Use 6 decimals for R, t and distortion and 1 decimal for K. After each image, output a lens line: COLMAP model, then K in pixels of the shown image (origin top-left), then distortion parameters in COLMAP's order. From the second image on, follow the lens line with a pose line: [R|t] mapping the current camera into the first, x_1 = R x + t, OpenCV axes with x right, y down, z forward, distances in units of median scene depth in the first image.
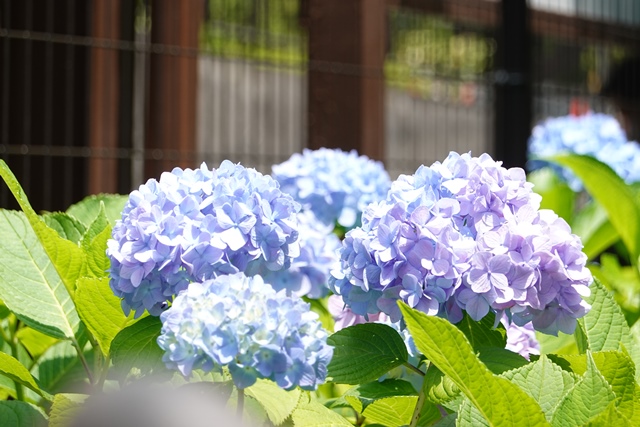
lens RADIAL K [[3682.5, 0, 320.0], [0, 3682.5, 213.4], [0, 0, 1]] dist [0.290274, 0.000000]
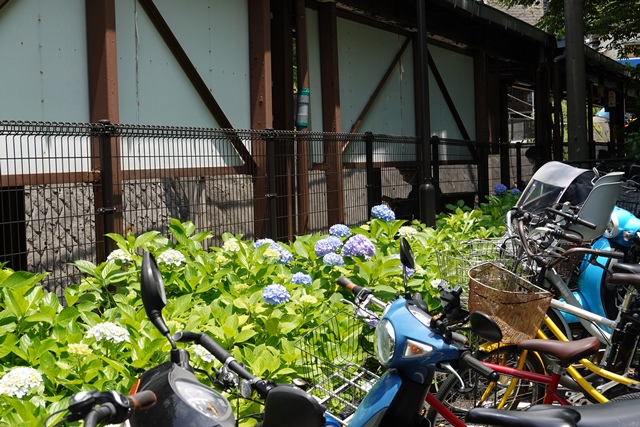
lens RADIAL K [[1347.9, 0, 320.1], [0, 1347.9, 213.7], [0, 0, 1]] dist [-0.007816, 0.000000]
pose [[0.998751, -0.049967, 0.000803, -0.043868], [0.049947, 0.998614, 0.016609, -0.115133], [-0.001631, -0.016548, 0.999862, -1.923154]]
